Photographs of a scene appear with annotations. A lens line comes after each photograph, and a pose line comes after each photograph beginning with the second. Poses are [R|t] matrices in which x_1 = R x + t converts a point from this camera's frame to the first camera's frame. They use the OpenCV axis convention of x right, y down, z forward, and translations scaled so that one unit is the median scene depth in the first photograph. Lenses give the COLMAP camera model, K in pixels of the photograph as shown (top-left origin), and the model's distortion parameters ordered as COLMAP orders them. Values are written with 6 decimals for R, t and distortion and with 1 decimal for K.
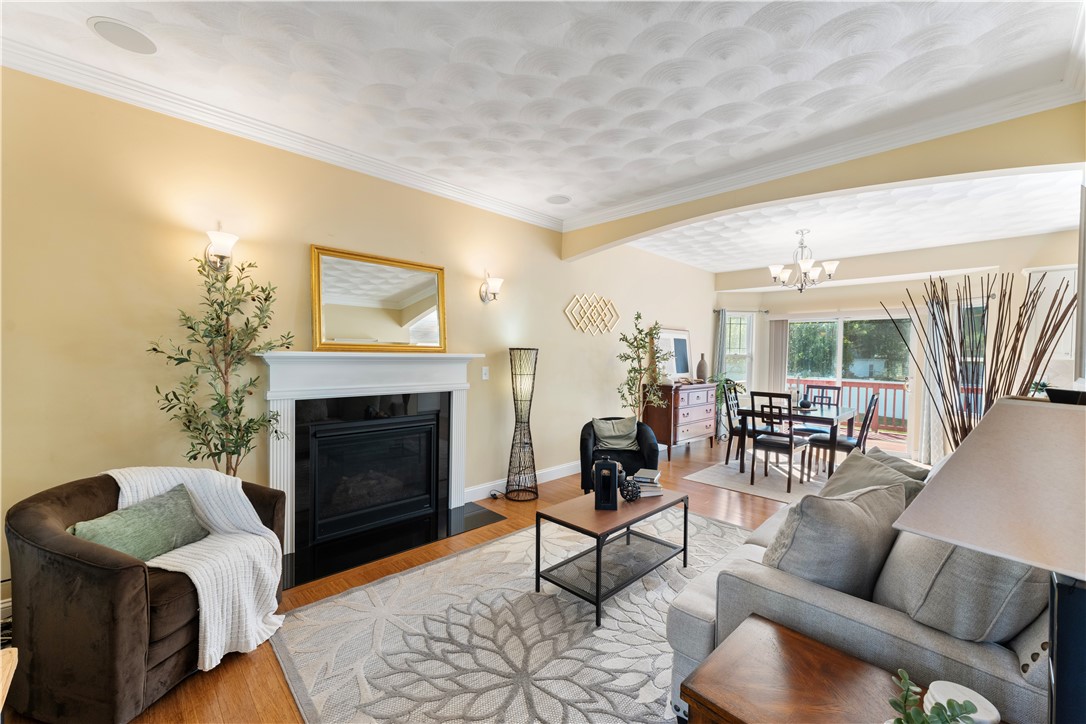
lens RADIAL K [[438.6, 0, 542.9], [0, 438.6, 361.3], [0, 0, 1]] dist [-0.003609, 0.000398]
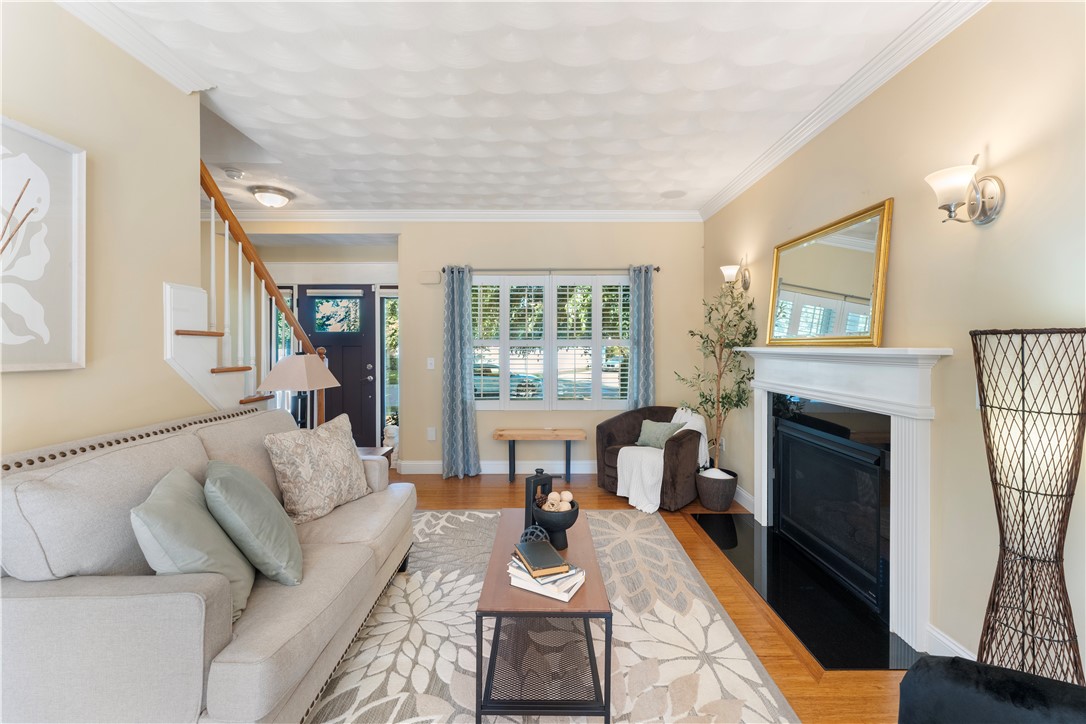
lens RADIAL K [[438.6, 0, 544.2], [0, 438.6, 349.4], [0, 0, 1]] dist [-0.003609, 0.000398]
pose [[-0.688498, -0.011497, -0.725147, 0.493055], [-0.026929, 0.999590, 0.009719, -0.009128], [0.724738, 0.026219, -0.688526, 1.069092]]
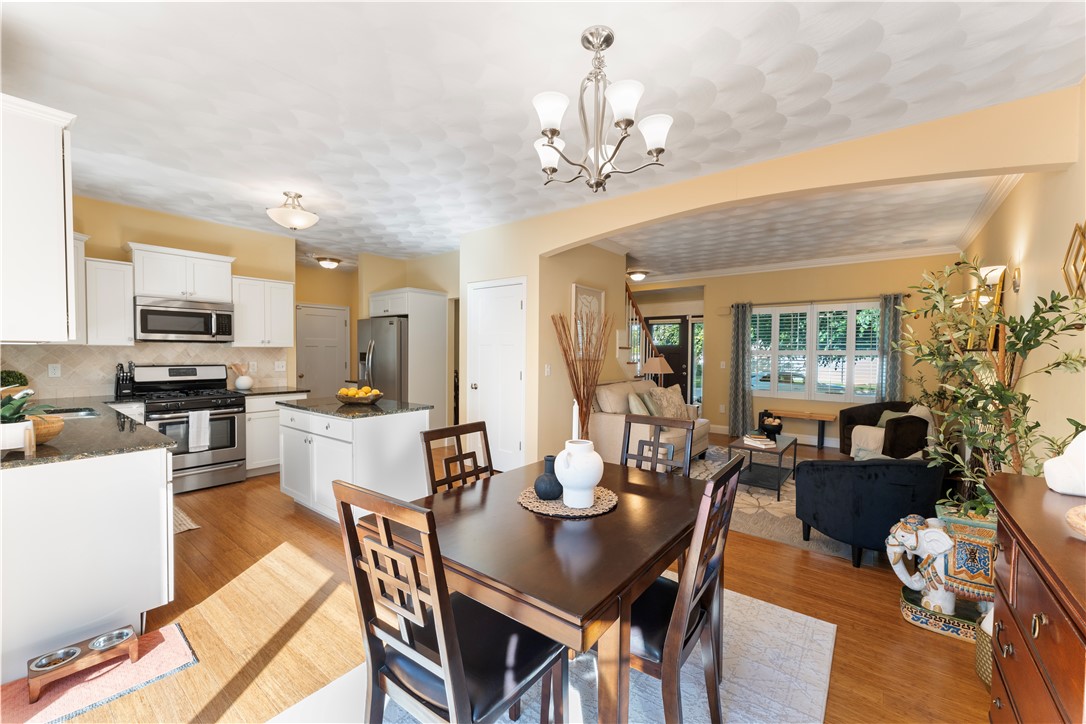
lens RADIAL K [[438.6, 0, 546.9], [0, 438.6, 360.1], [0, 0, 1]] dist [-0.003609, 0.000398]
pose [[-0.988530, -0.024497, -0.149023, 0.895243], [-0.030038, 0.998934, 0.035044, -0.016017], [0.148005, 0.039118, -0.988213, 1.819687]]
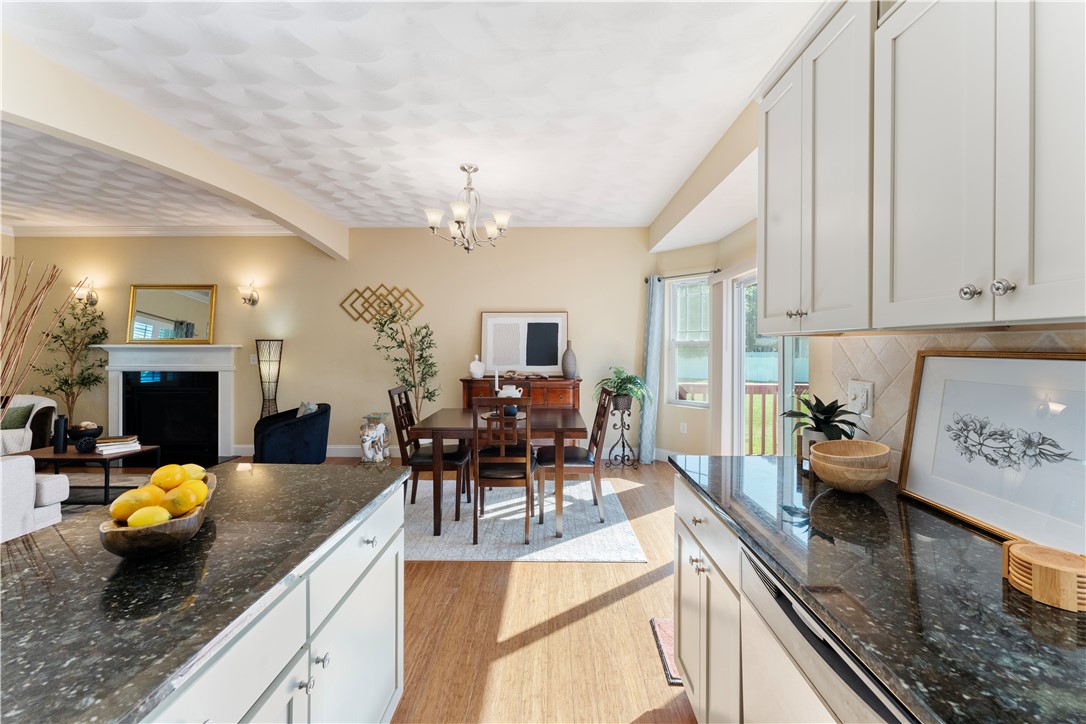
lens RADIAL K [[438.6, 0, 545.9], [0, 438.6, 346.3], [0, 0, 1]] dist [-0.003609, 0.000398]
pose [[0.706520, -0.015018, -0.707534, 1.529773], [-0.003621, 0.999685, -0.024836, 0.018517], [0.707684, 0.020109, 0.706243, 0.757244]]
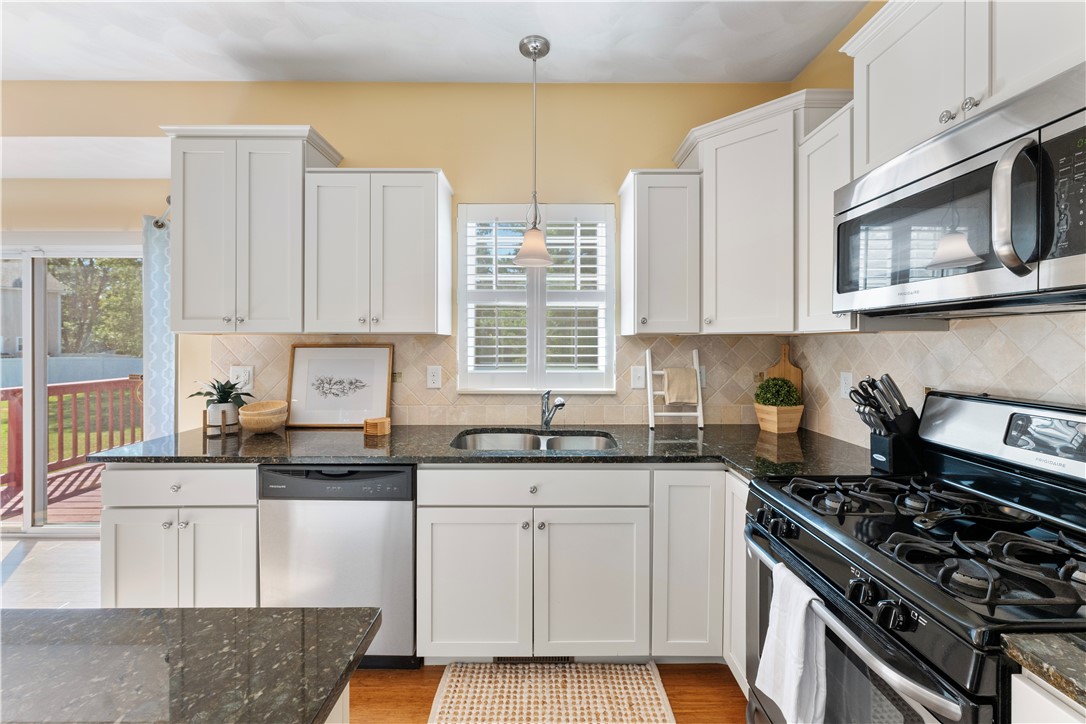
lens RADIAL K [[438.6, 0, 543.4], [0, 438.6, 342.6], [0, 0, 1]] dist [-0.003609, 0.000398]
pose [[0.691790, -0.021870, 0.721768, 1.291517], [0.027957, 0.999603, 0.003492, 0.017344], [-0.721558, 0.017763, 0.692126, 0.528256]]
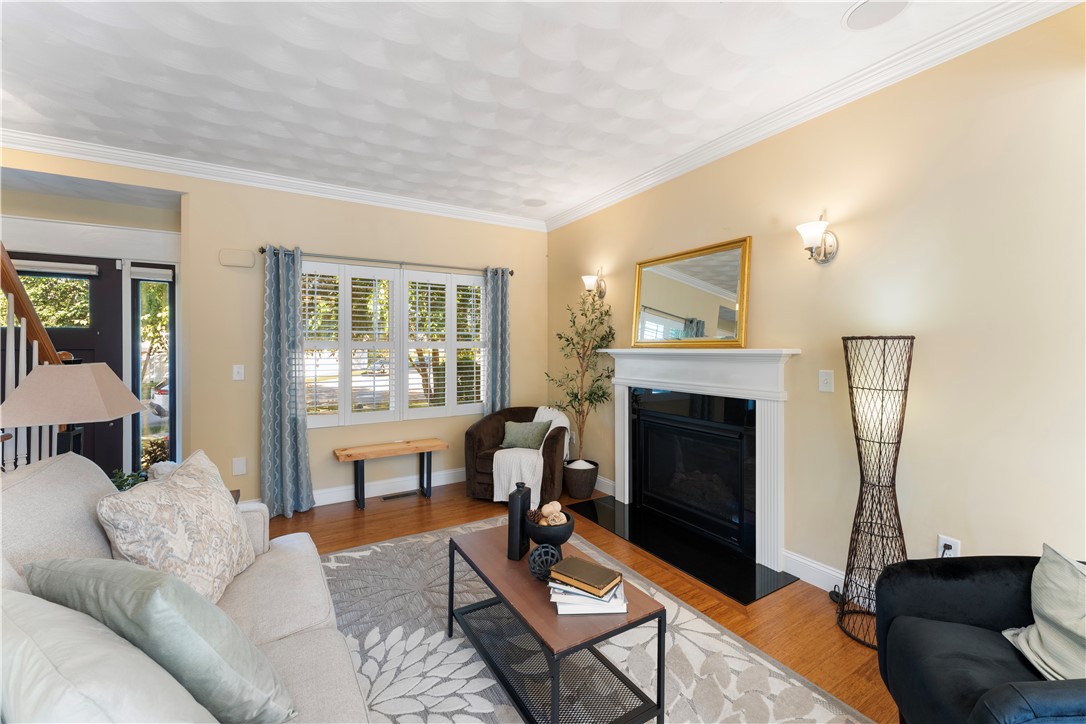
lens RADIAL K [[438.6, 0, 546.5], [0, 438.6, 347.1], [0, 0, 1]] dist [-0.003609, 0.000398]
pose [[-0.215943, -0.018891, -0.976223, 0.584955], [-0.021268, 0.999667, -0.014640, -0.002290], [0.976174, 0.017601, -0.216273, 0.821947]]
